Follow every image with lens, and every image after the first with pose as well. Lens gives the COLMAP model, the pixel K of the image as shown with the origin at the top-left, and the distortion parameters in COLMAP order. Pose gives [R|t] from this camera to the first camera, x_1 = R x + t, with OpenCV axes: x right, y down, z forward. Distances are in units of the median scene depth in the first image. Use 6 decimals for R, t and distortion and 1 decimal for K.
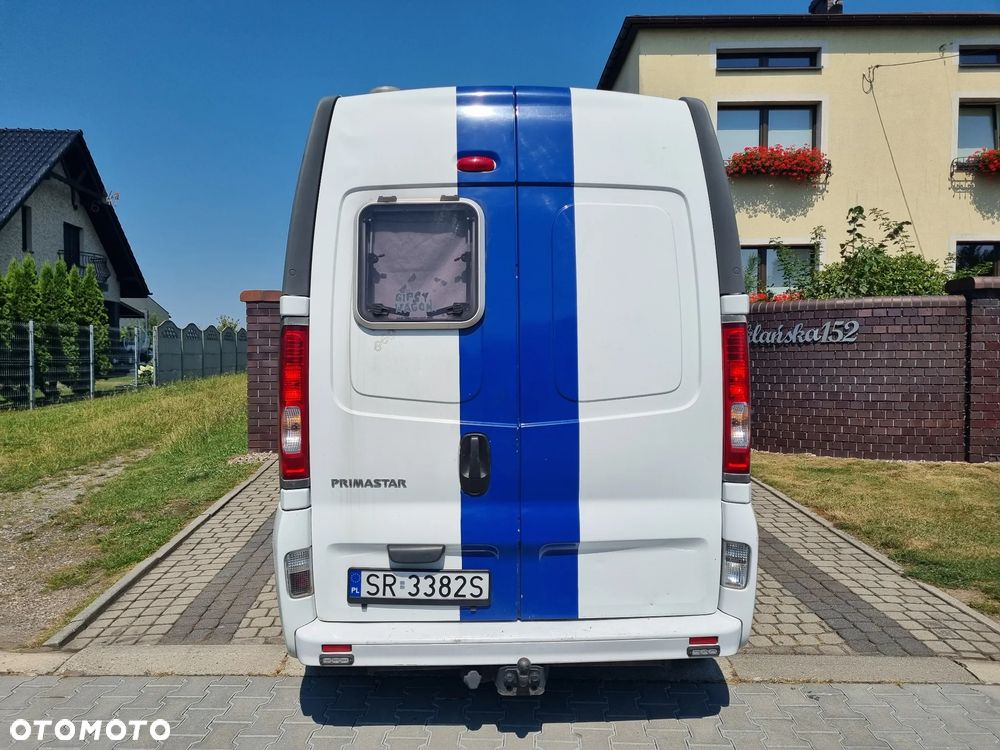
lens RADIAL K [[745.2, 0, 499.6], [0, 745.2, 381.5], [0, 0, 1]] dist [0.057750, -0.044144]
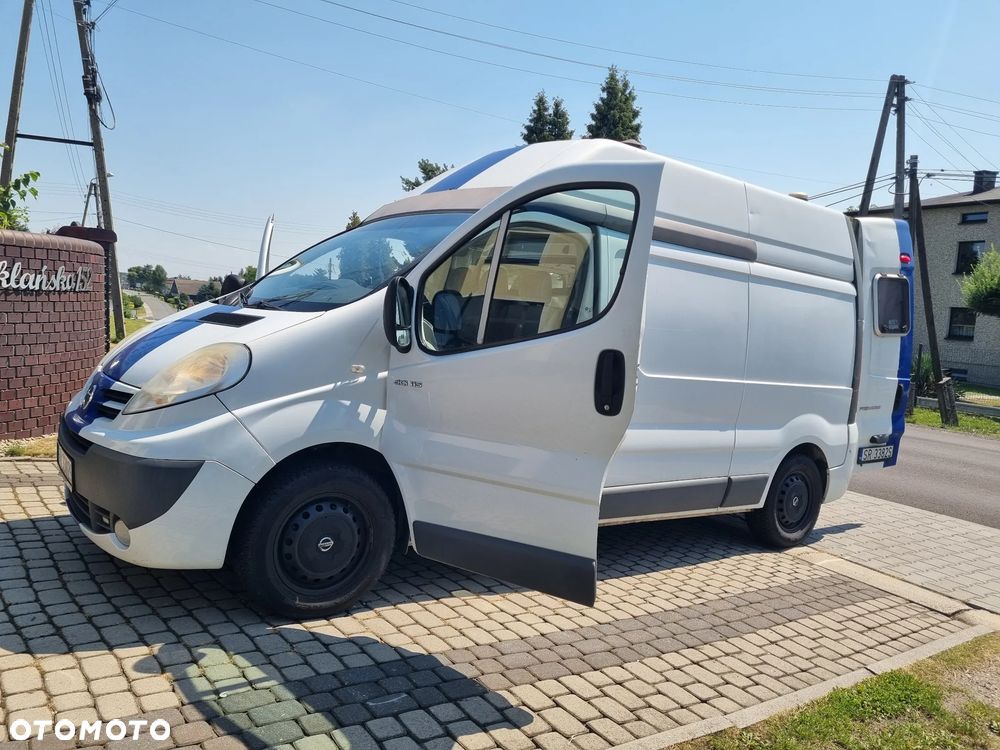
lens RADIAL K [[745.2, 0, 502.3], [0, 745.2, 375.4], [0, 0, 1]] dist [0.057750, -0.044144]
pose [[0.809524, -0.025328, 0.586540, -2.277738], [-0.034741, 0.995252, 0.090925, -0.116129], [-0.586058, -0.093983, 0.804800, -0.109366]]
